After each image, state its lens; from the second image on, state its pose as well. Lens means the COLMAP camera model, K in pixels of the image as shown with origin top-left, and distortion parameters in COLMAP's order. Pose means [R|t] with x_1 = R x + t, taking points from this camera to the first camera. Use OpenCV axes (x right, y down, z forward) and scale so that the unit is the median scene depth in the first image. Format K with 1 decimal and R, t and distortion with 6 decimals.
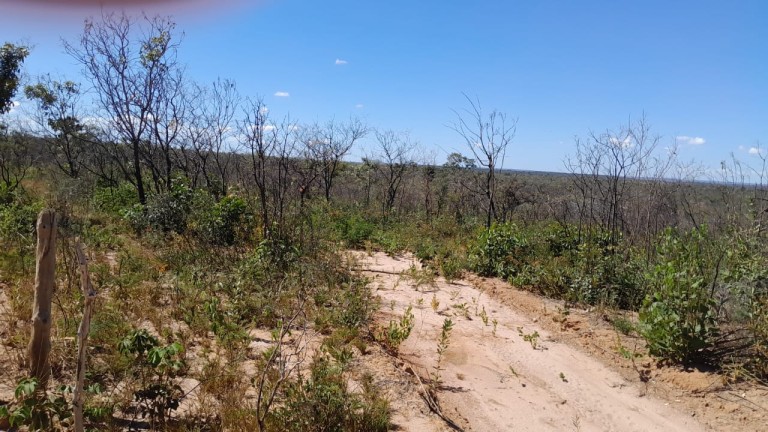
lens RADIAL K [[556.1, 0, 378.0], [0, 556.1, 218.3], [0, 0, 1]] dist [0.002721, -0.024098]
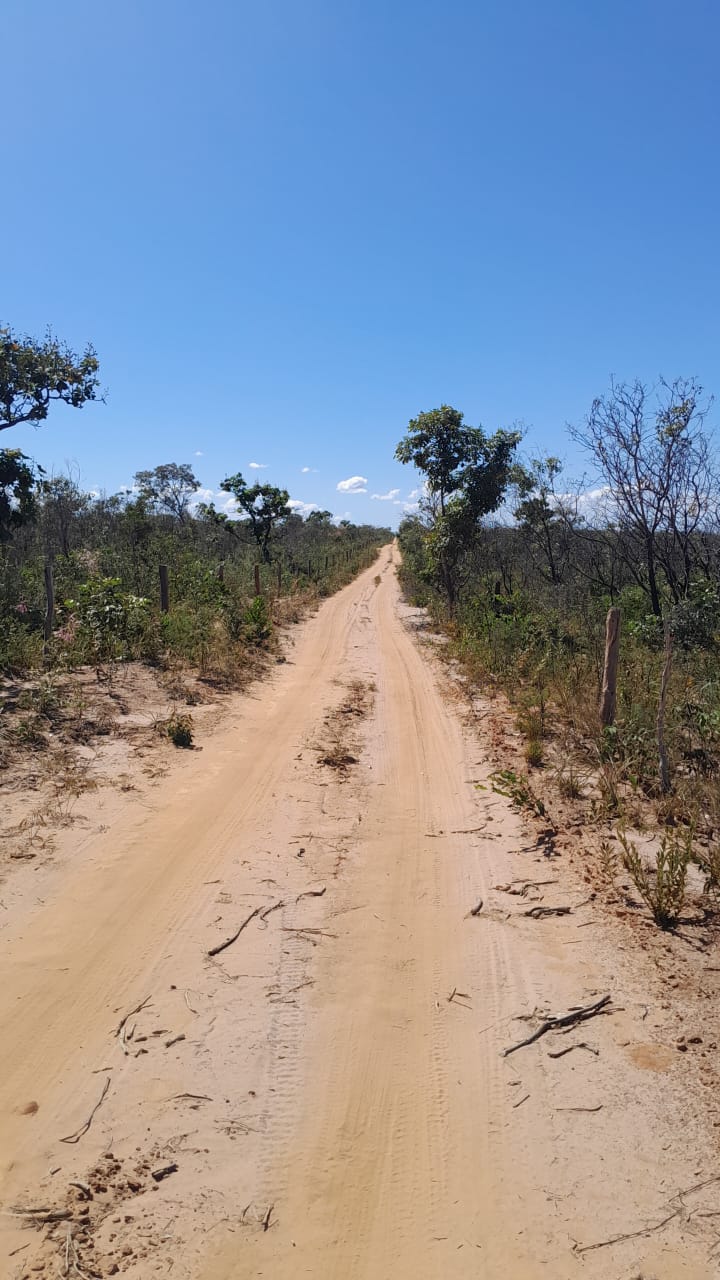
lens RADIAL K [[926.8, 0, 347.1], [0, 926.8, 638.9], [0, 0, 1]] dist [0.002721, -0.024098]
pose [[0.766659, 0.009458, -0.641985, 0.092656], [-0.016109, 0.999860, -0.004506, 0.022270], [0.641852, 0.013797, 0.766704, -0.310946]]
